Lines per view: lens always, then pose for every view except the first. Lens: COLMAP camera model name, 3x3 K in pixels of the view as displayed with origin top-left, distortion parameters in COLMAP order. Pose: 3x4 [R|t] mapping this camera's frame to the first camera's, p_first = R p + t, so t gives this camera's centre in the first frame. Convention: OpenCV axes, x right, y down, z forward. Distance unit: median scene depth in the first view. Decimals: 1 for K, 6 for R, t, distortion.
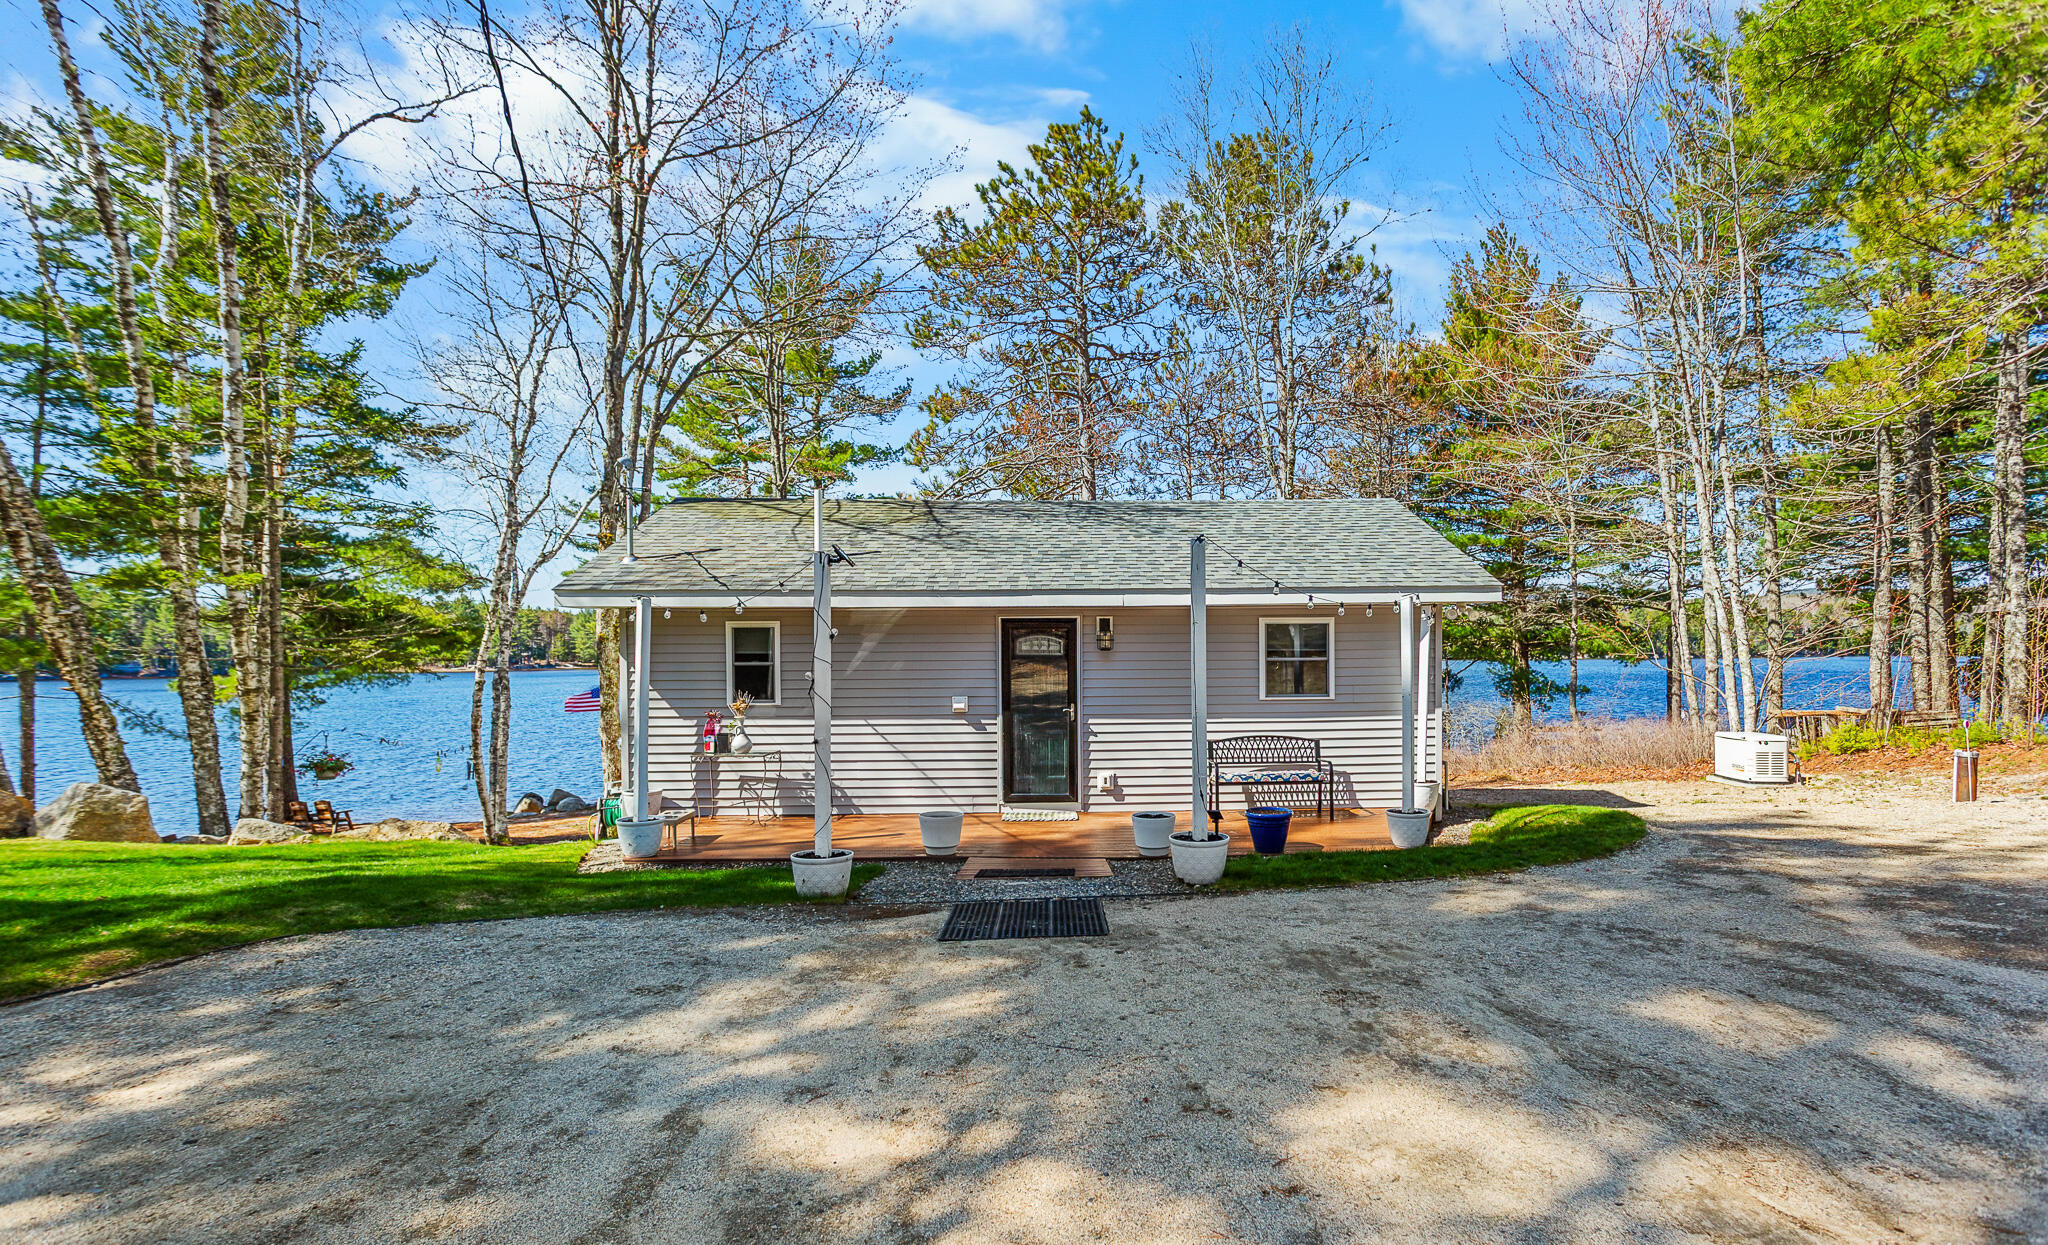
lens RADIAL K [[877.6, 0, 1024.0], [0, 877.6, 681.4], [0, 0, 1]] dist [-0.003298, -0.000221]
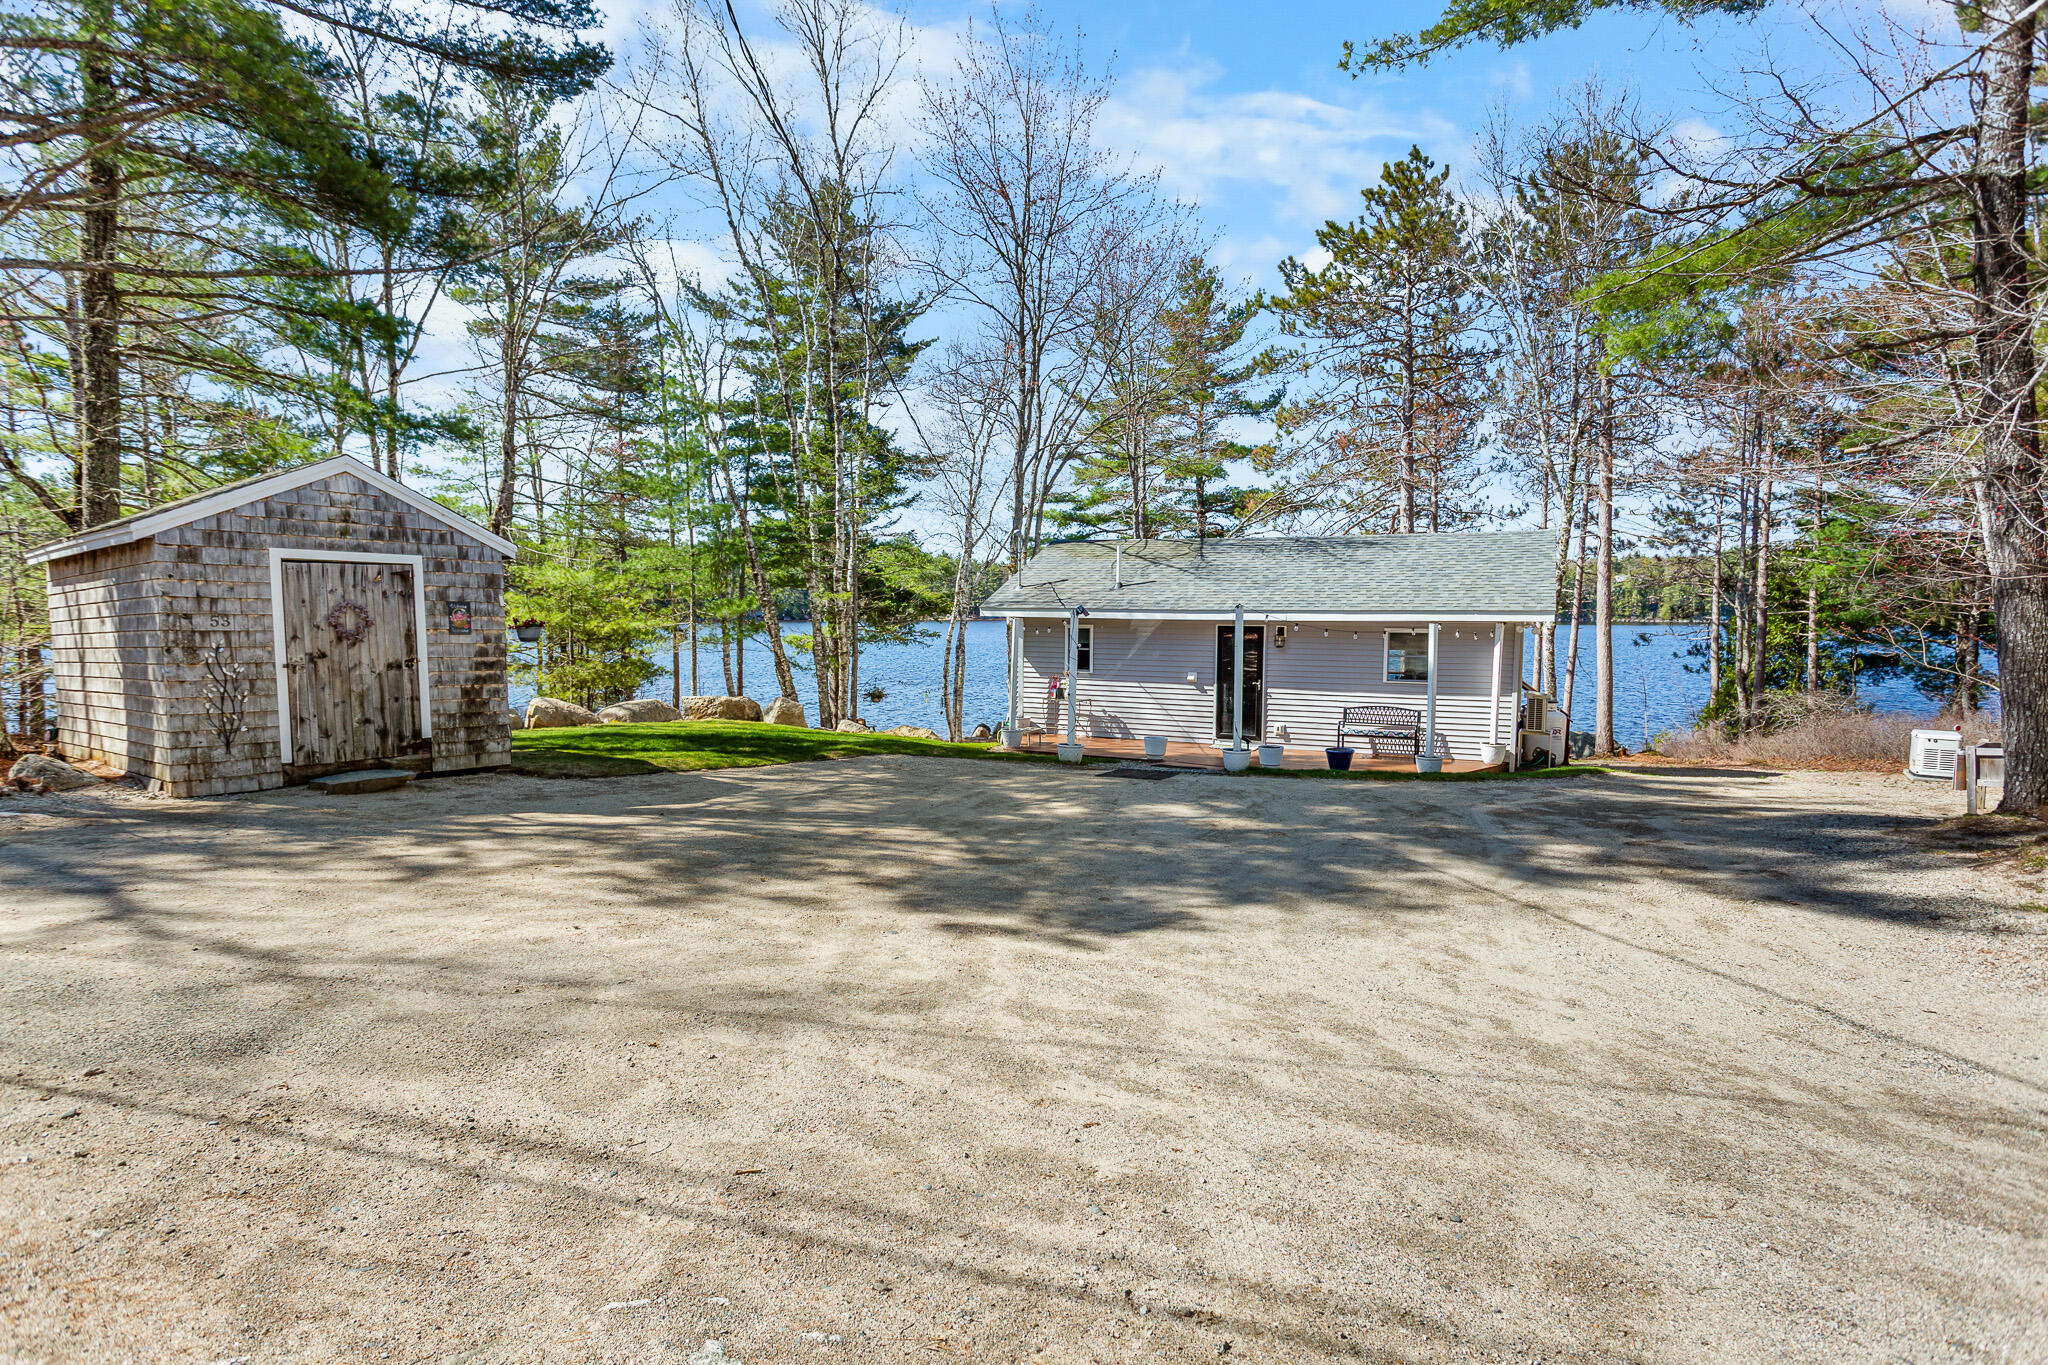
lens RADIAL K [[1125.0, 0, 1024.0], [0, 1125.0, 682.5], [0, 0, 1]] dist [0.001144, 0.000130]
pose [[0.875394, 0.045890, -0.481227, 0.599005], [-0.019383, 0.998015, 0.059912, -0.075319], [0.483021, -0.043119, 0.874546, -0.899865]]
